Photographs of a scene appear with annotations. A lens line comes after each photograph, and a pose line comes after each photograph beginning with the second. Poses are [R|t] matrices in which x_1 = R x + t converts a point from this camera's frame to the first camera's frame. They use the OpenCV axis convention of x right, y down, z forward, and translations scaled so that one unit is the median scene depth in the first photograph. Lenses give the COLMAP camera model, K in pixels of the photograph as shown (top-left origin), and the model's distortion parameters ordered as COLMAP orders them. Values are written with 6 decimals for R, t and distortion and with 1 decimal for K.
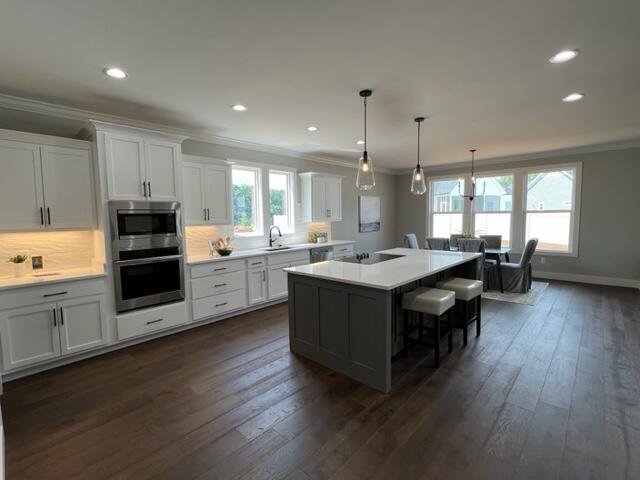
lens RADIAL K [[302.8, 0, 319.9], [0, 302.8, 239.1], [0, 0, 1]] dist [-0.002477, -0.000144]
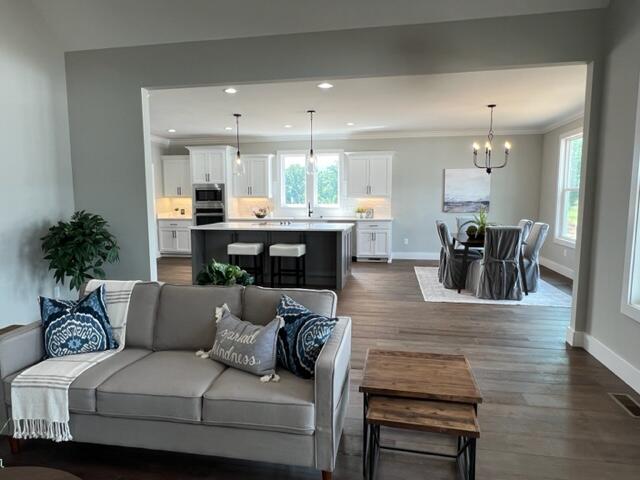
lens RADIAL K [[409.0, 0, 320.1], [0, 409.0, 239.1], [0, 0, 1]] dist [0.004498, 0.000386]
pose [[0.538780, 0.104156, -0.835983, 1.976142], [-0.069059, 0.994449, 0.079391, -0.029698], [0.839611, 0.014958, 0.542982, 0.180430]]
